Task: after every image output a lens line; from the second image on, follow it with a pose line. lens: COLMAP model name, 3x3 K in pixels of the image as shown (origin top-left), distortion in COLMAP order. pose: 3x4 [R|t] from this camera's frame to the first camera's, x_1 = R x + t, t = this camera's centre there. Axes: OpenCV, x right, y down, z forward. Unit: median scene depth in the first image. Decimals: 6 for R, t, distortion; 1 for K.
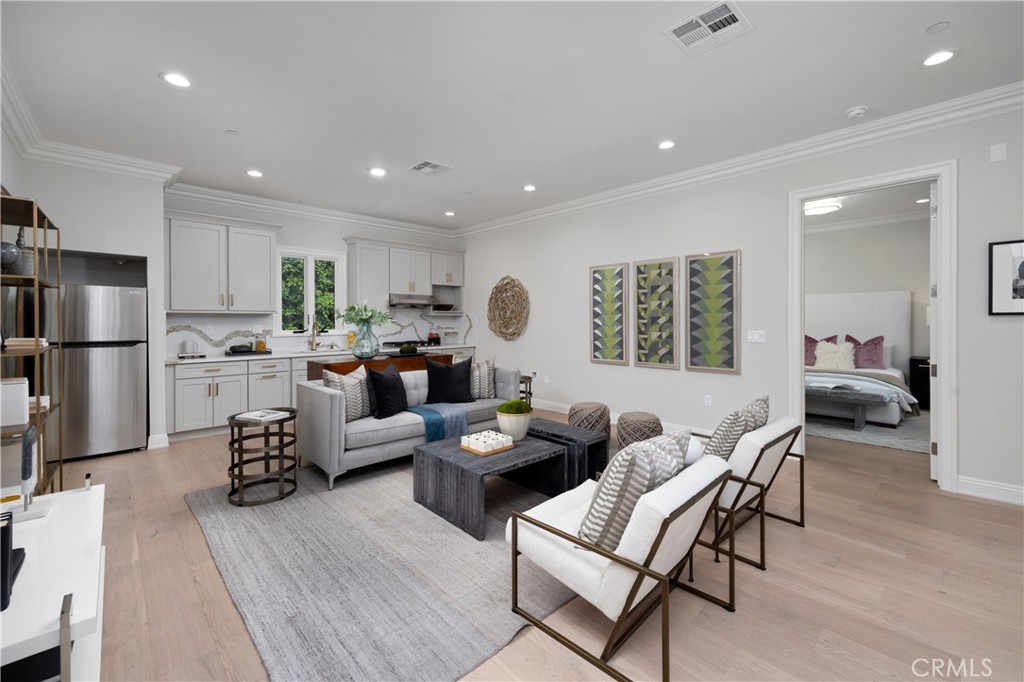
lens RADIAL K [[423.9, 0, 524.4], [0, 423.9, 316.6], [0, 0, 1]] dist [0.001181, -0.000457]
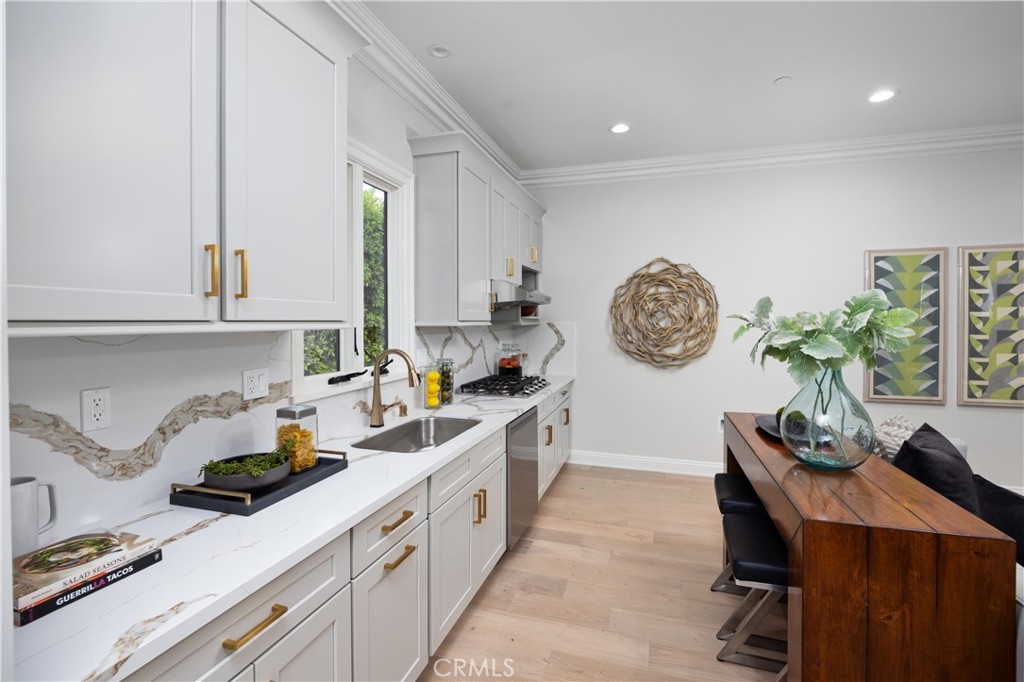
lens RADIAL K [[452.8, 0, 524.3], [0, 452.8, 329.2], [0, 0, 1]] dist [-0.009787, 0.001097]
pose [[0.876598, 0.009395, 0.481132, -0.673538], [-0.011407, 0.999934, 0.001257, 0.005712], [-0.481089, -0.006590, 0.876647, 0.724238]]
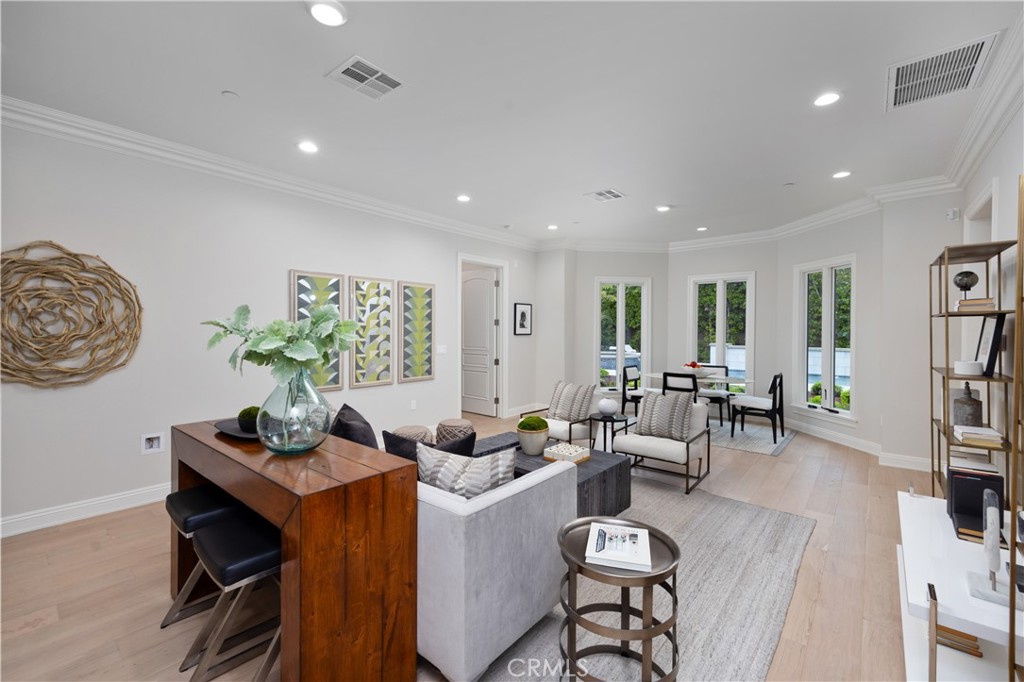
lens RADIAL K [[423.9, 0, 513.5], [0, 423.9, 329.2], [0, 0, 1]] dist [0.001181, -0.000457]
pose [[-0.103136, 0.018943, 0.994487, -0.702585], [0.000375, 0.999819, -0.019005, 0.005422], [-0.994667, -0.001588, -0.103124, 0.752811]]
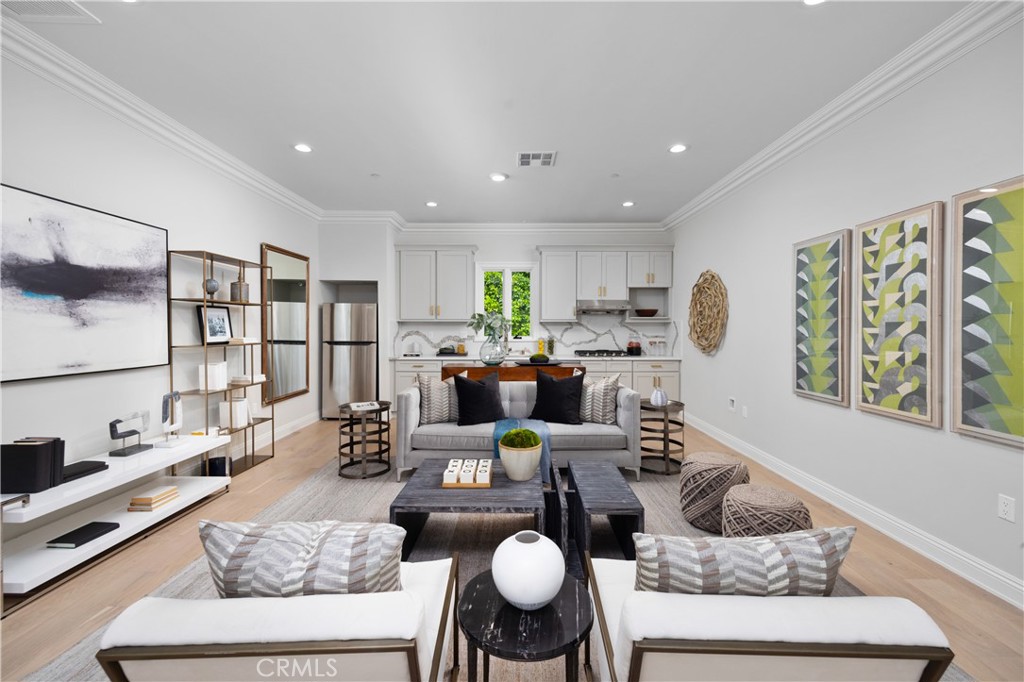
lens RADIAL K [[423.9, 0, 514.7], [0, 423.9, 331.4], [0, 0, 1]] dist [0.001181, -0.000457]
pose [[0.711691, 0.009701, -0.702426, 0.335601], [0.002318, 0.999867, 0.016157, 0.001811], [0.702489, -0.013127, 0.711574, 0.278221]]
